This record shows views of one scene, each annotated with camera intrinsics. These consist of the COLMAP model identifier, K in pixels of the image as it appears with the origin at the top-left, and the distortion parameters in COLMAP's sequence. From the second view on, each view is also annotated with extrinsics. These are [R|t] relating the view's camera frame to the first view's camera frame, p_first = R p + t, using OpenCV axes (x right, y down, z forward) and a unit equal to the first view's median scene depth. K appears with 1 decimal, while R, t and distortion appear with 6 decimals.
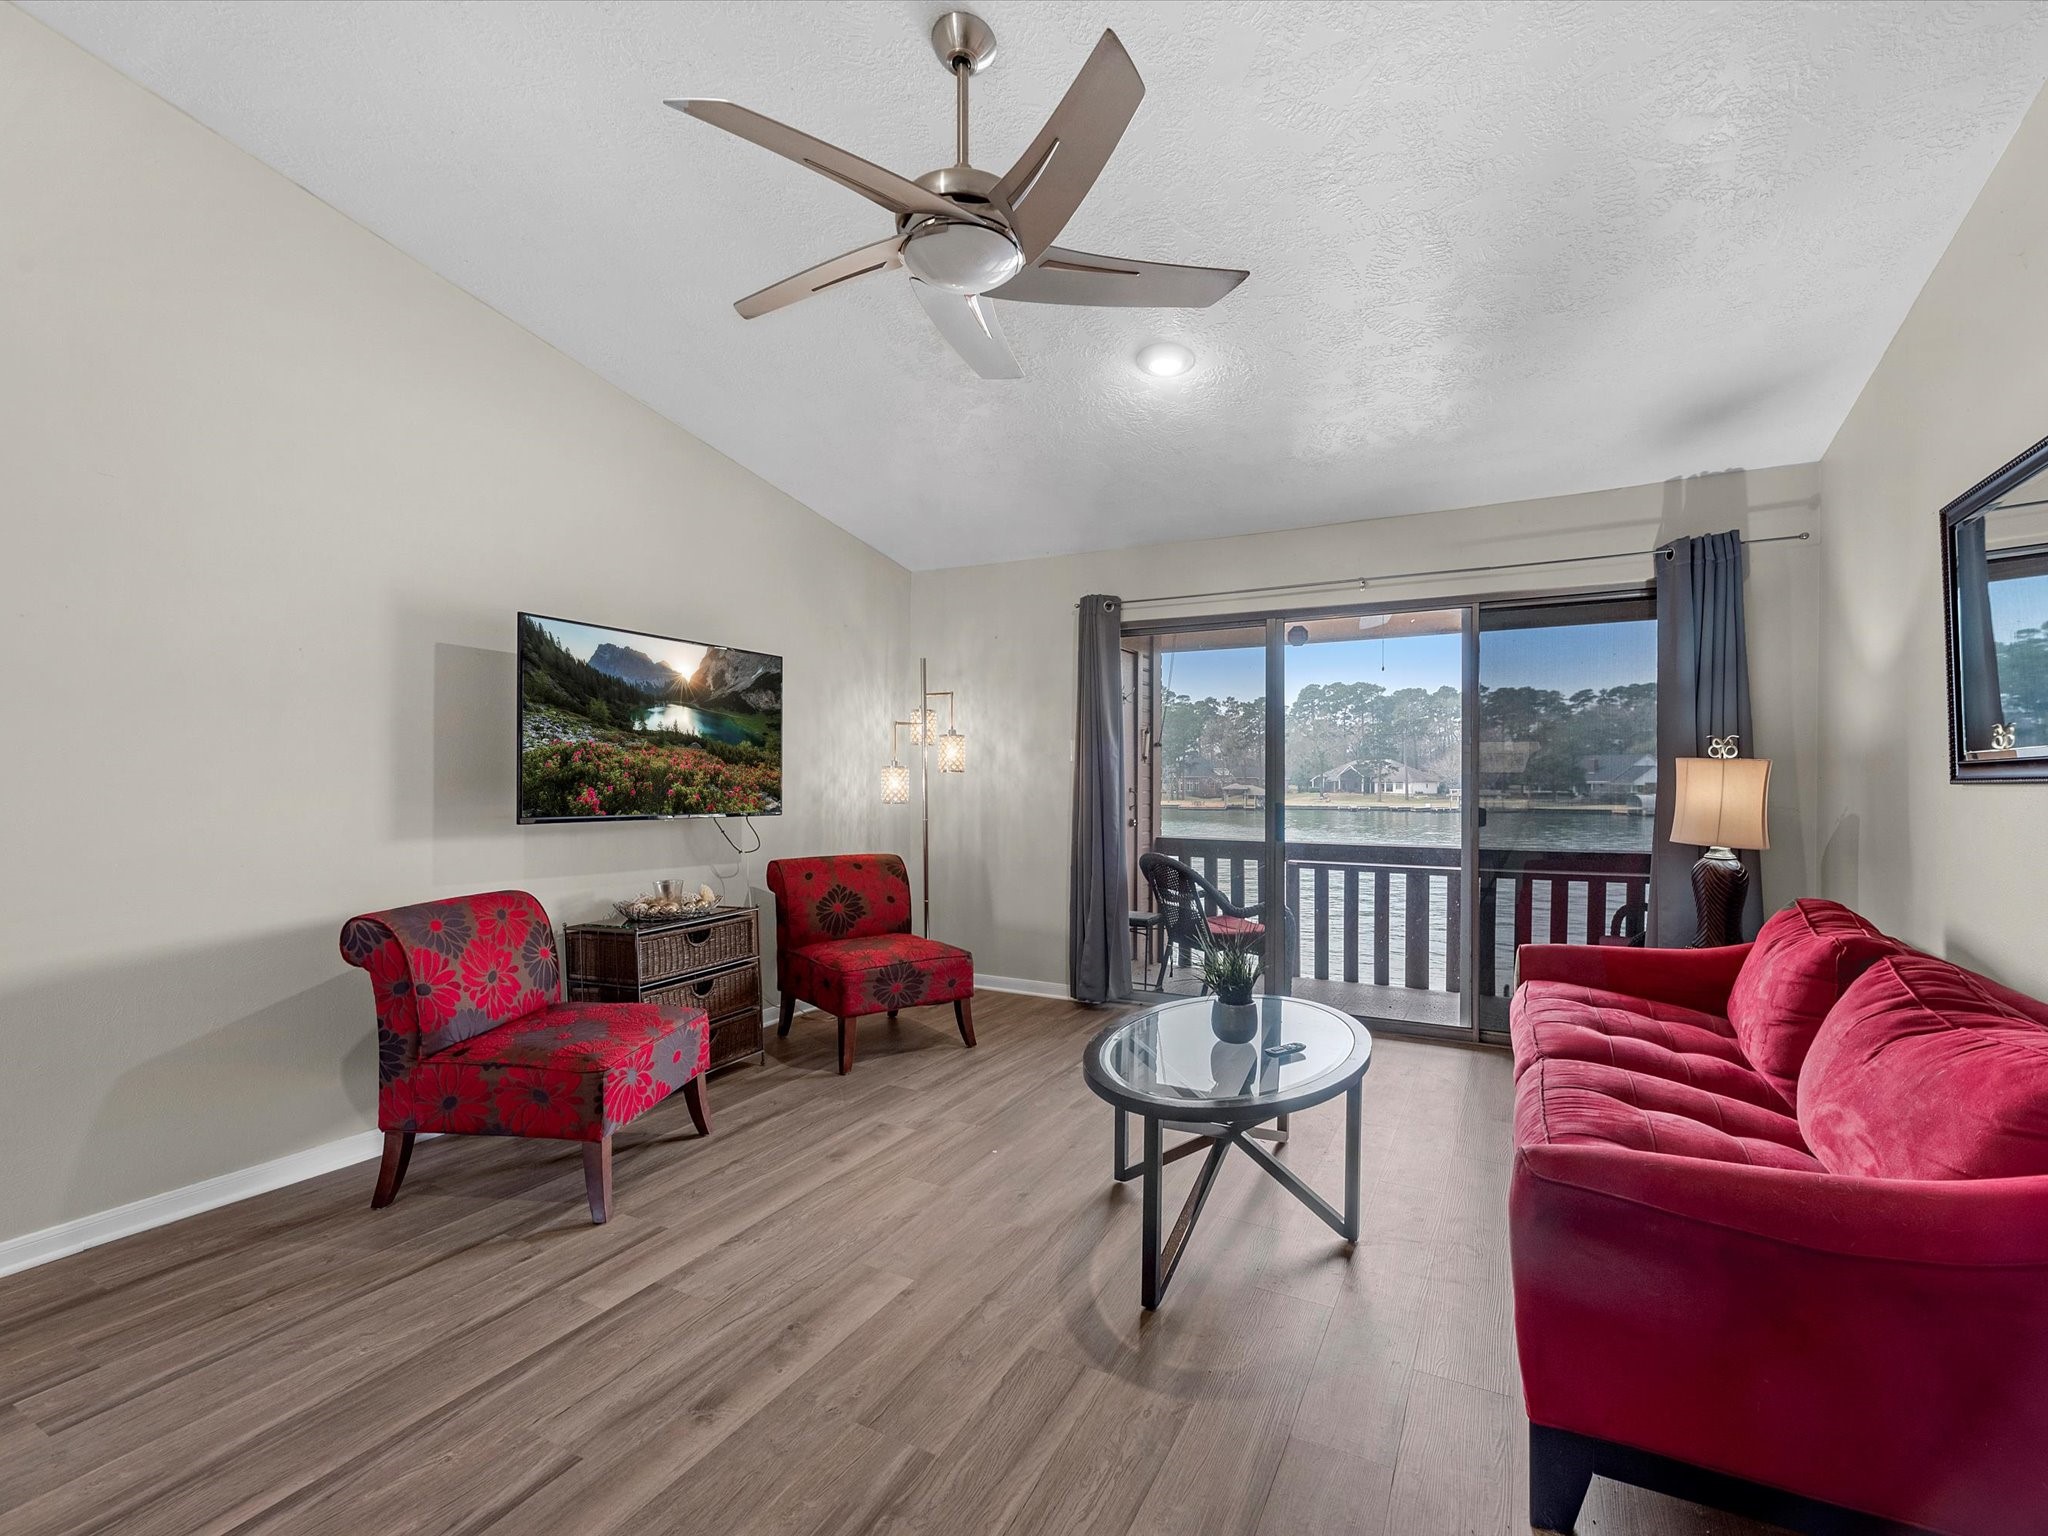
lens RADIAL K [[933.3, 0, 1042.0], [0, 933.3, 785.0], [0, 0, 1]] dist [-0.009779, -0.000148]
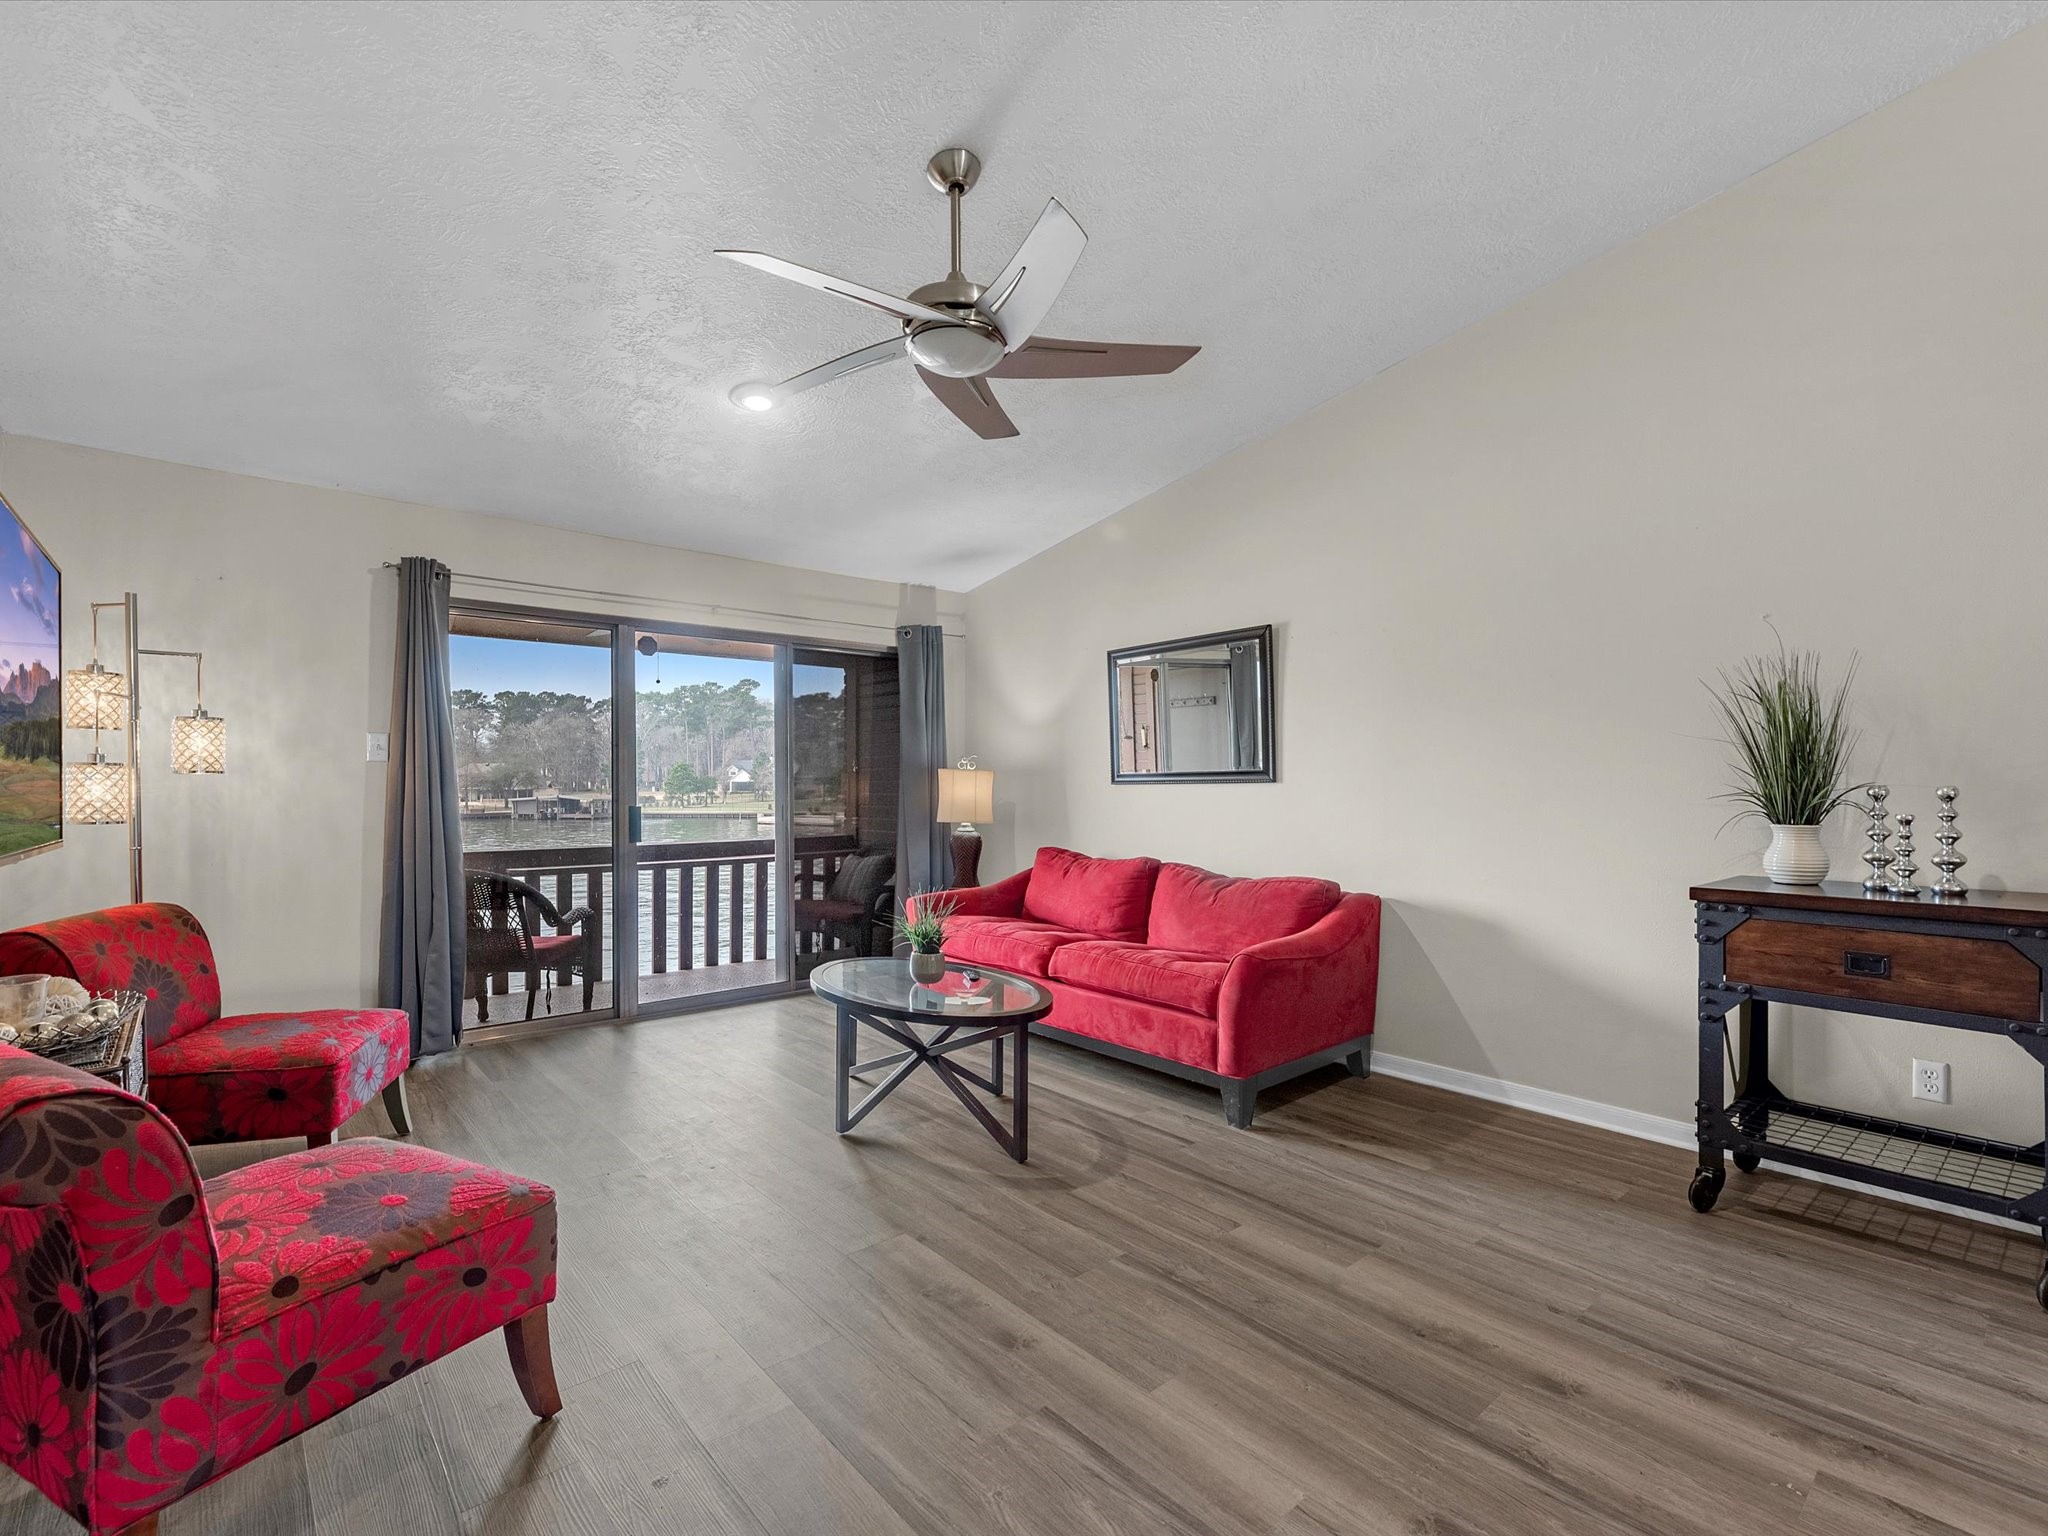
lens RADIAL K [[933.3, 0, 1042.0], [0, 933.3, 785.0], [0, 0, 1]] dist [-0.009779, -0.000148]
pose [[0.349318, -0.003195, 0.936999, -0.494585], [0.008894, 0.999960, 0.000094, -0.000395], [-0.936962, 0.008301, 0.349333, 0.201405]]
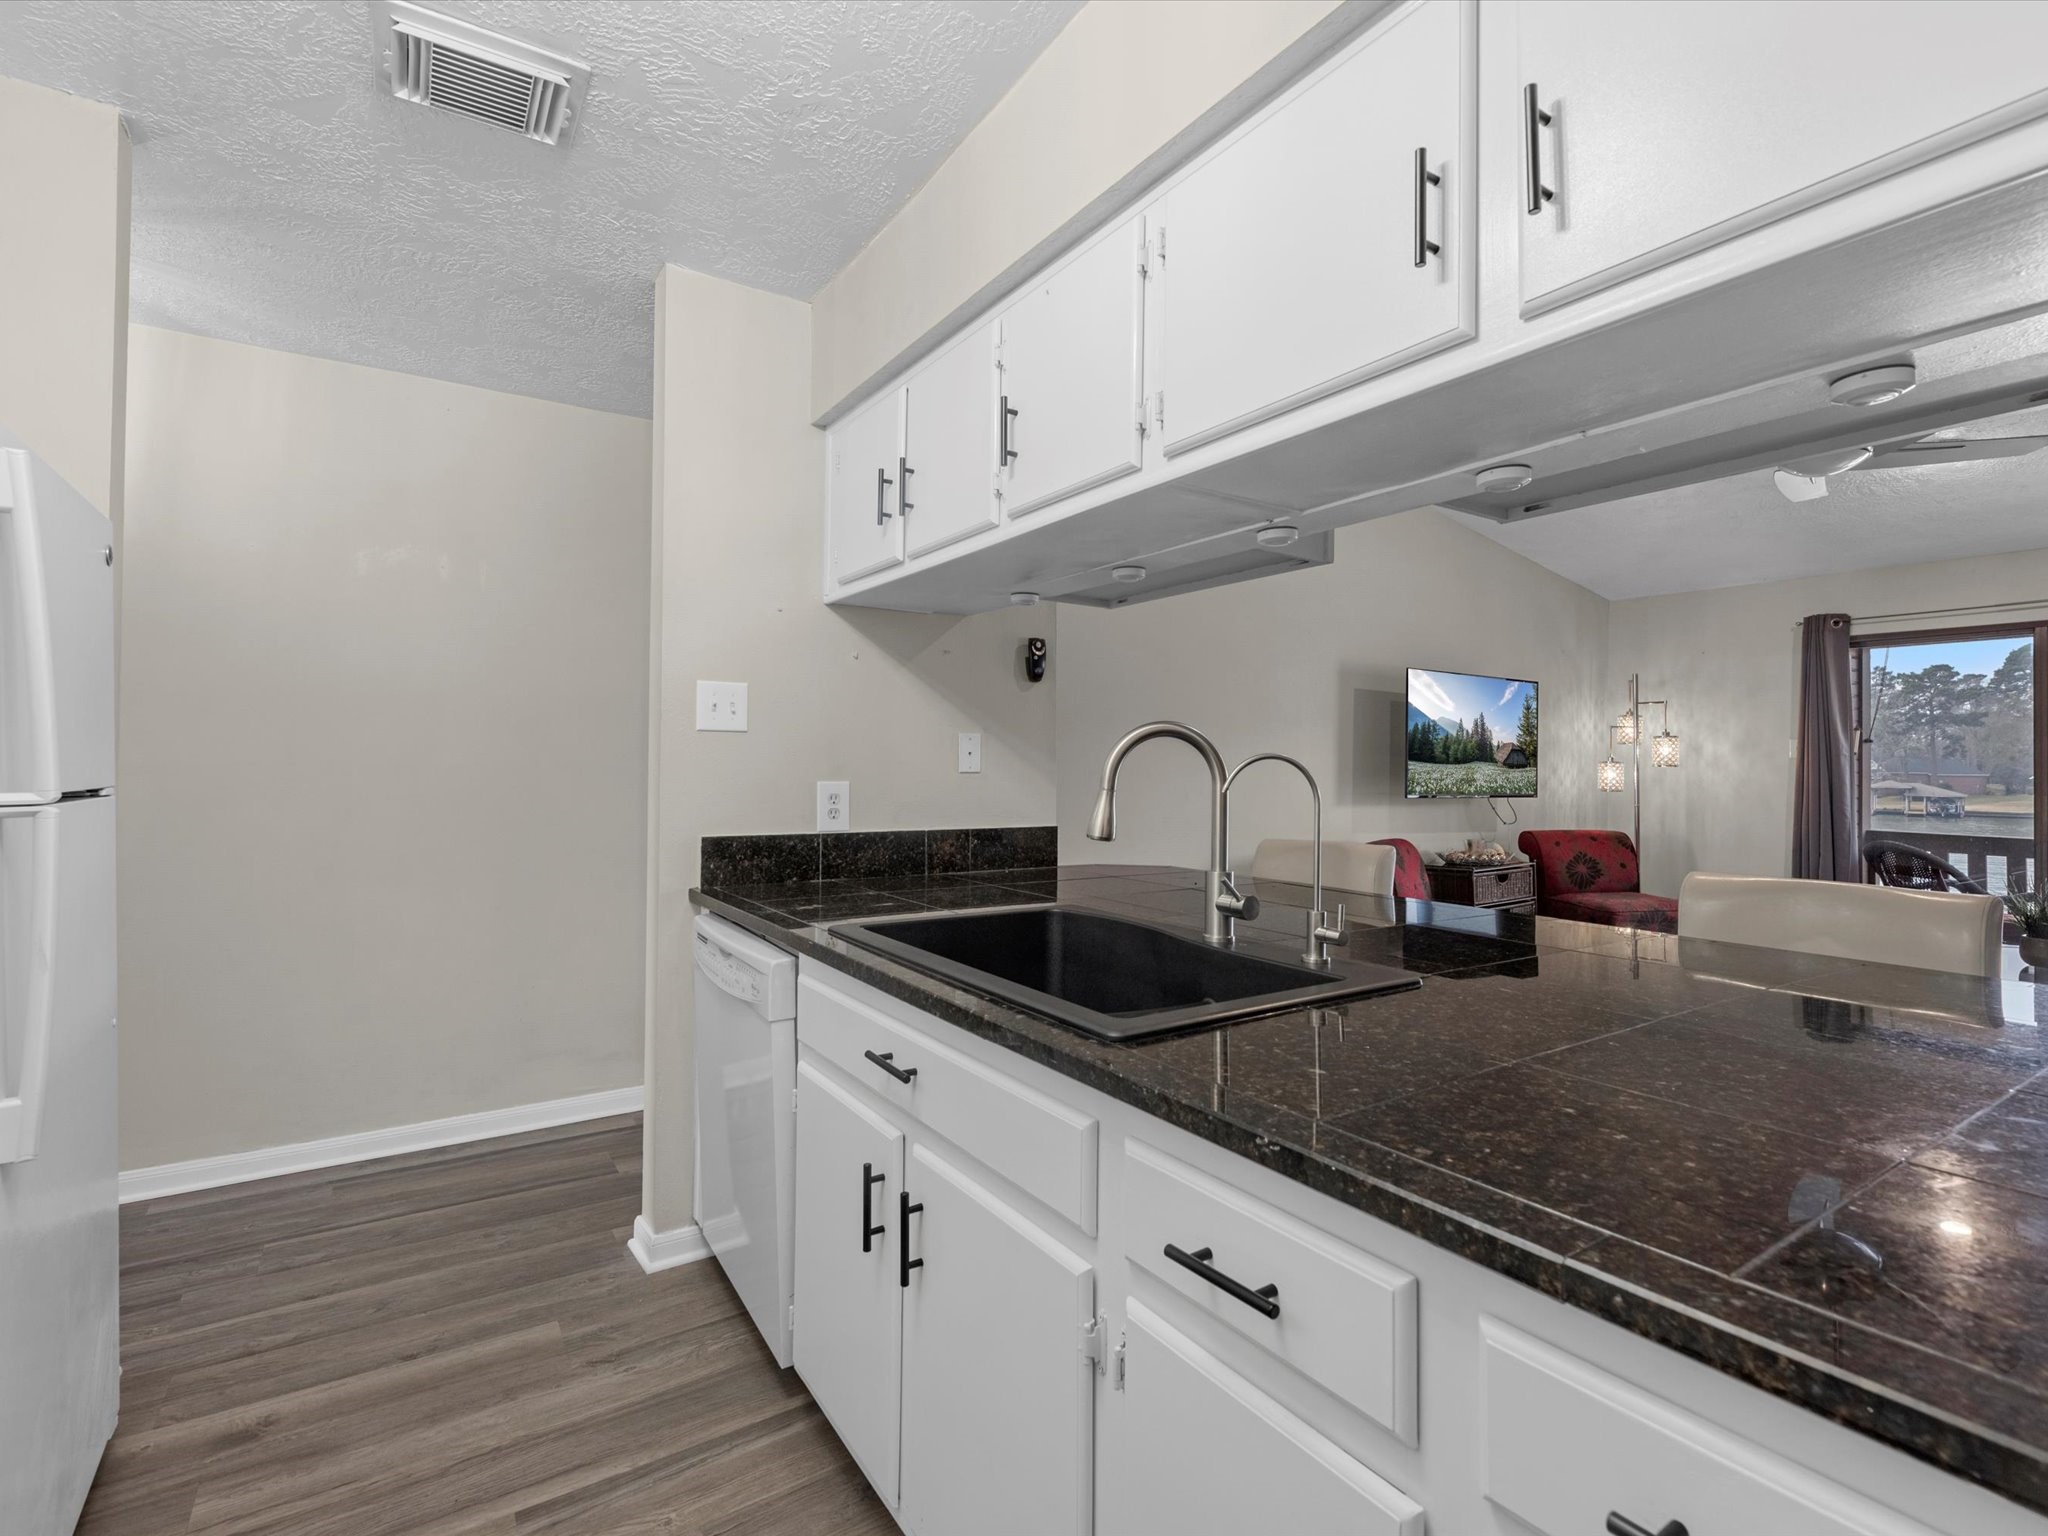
lens RADIAL K [[949.9, 0, 1024.4], [0, 949.9, 758.9], [0, 0, 1]] dist [0.000614, -0.000220]
pose [[0.862541, 0.003158, -0.505978, -0.188183], [-0.011993, 0.999827, -0.014203, 0.003738], [0.505845, 0.018318, 0.862430, -0.484825]]
